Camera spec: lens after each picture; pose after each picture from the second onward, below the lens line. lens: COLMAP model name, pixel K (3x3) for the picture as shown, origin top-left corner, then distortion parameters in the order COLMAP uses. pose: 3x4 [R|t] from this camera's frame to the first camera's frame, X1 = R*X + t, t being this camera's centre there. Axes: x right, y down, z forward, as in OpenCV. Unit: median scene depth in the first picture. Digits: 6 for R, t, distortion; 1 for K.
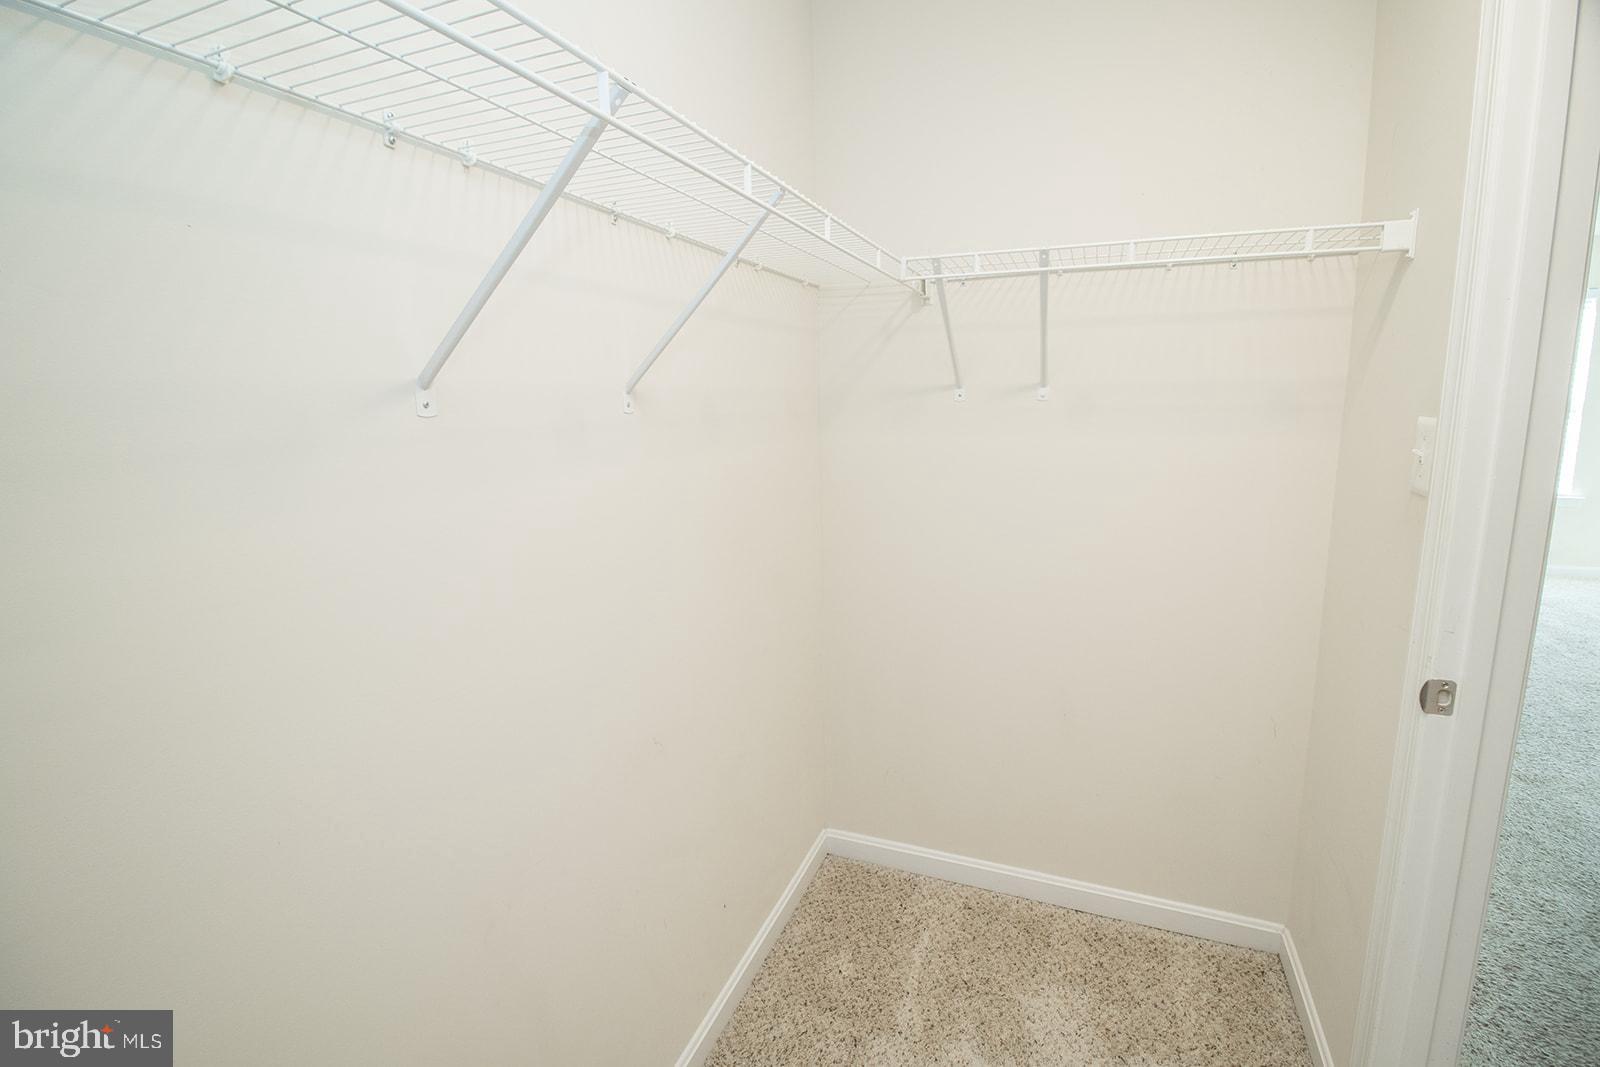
lens RADIAL K [[742.3, 0, 802.1], [0, 742.3, 533.1], [0, 0, 1]] dist [-0.003632, -0.000648]
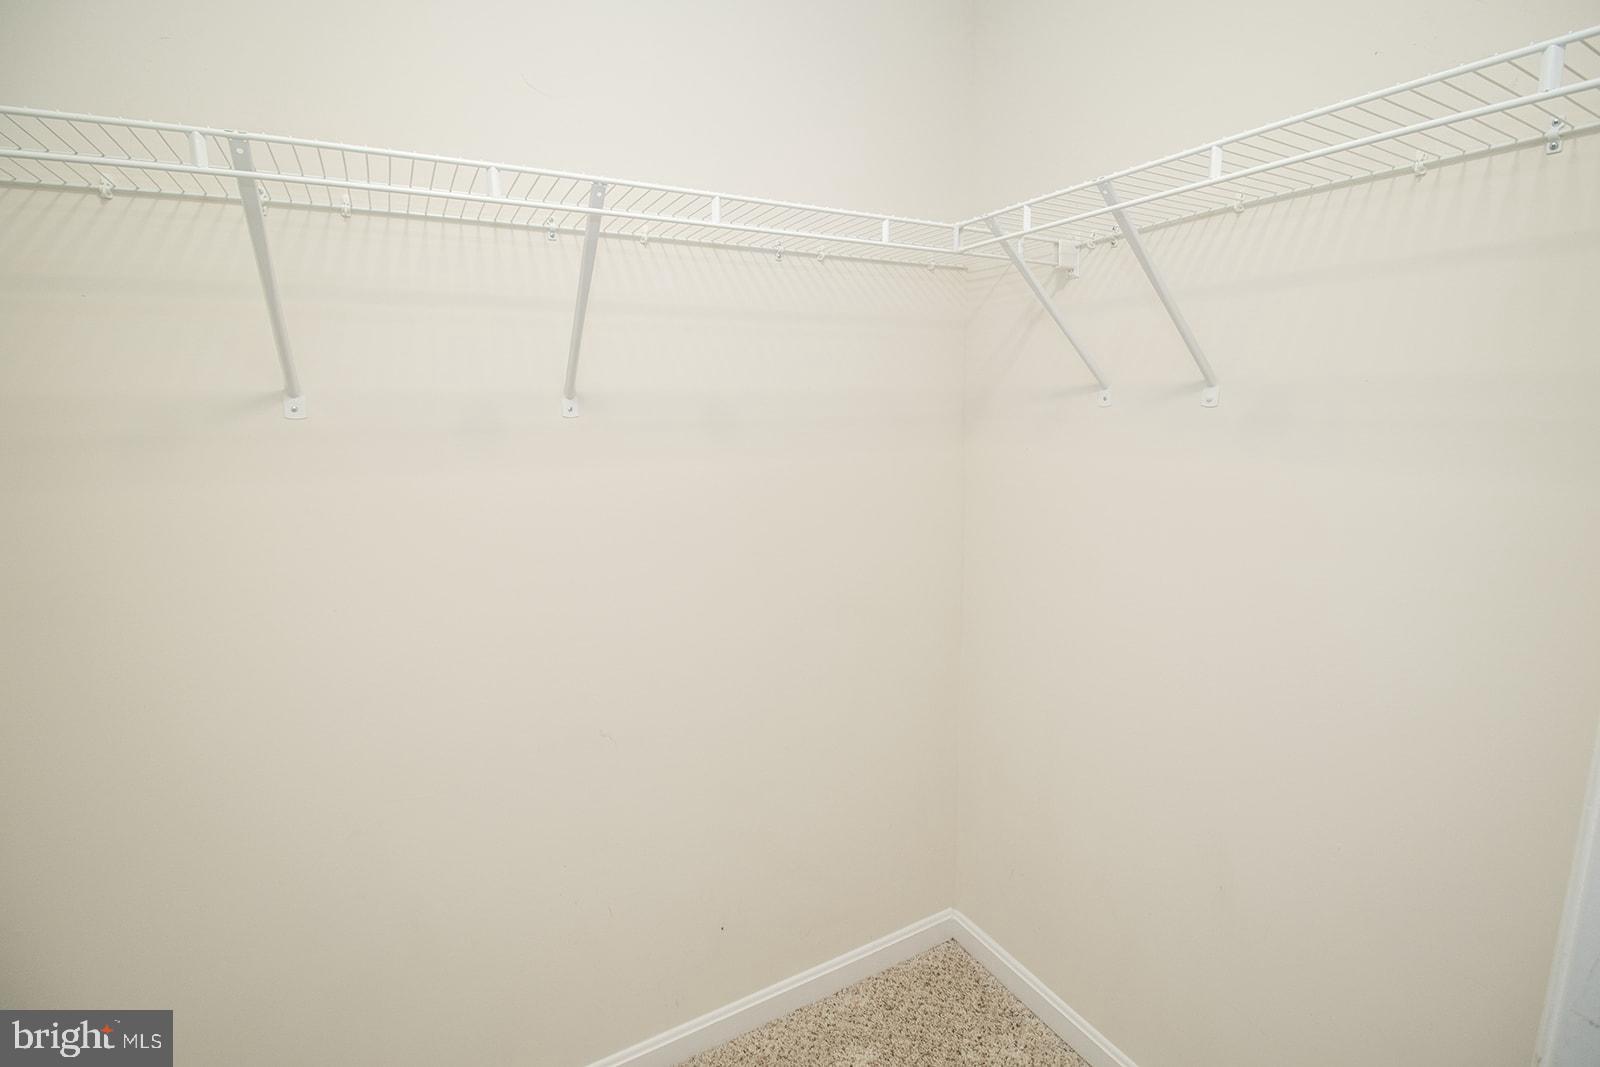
lens RADIAL K [[742.3, 0, 801.2], [0, 742.3, 531.8], [0, 0, 1]] dist [-0.003632, -0.000648]
pose [[0.771171, 0.113778, -0.626378, 0.463770], [-0.114145, 0.992667, 0.039782, -0.052980], [0.626311, 0.040819, 0.778504, 0.260359]]
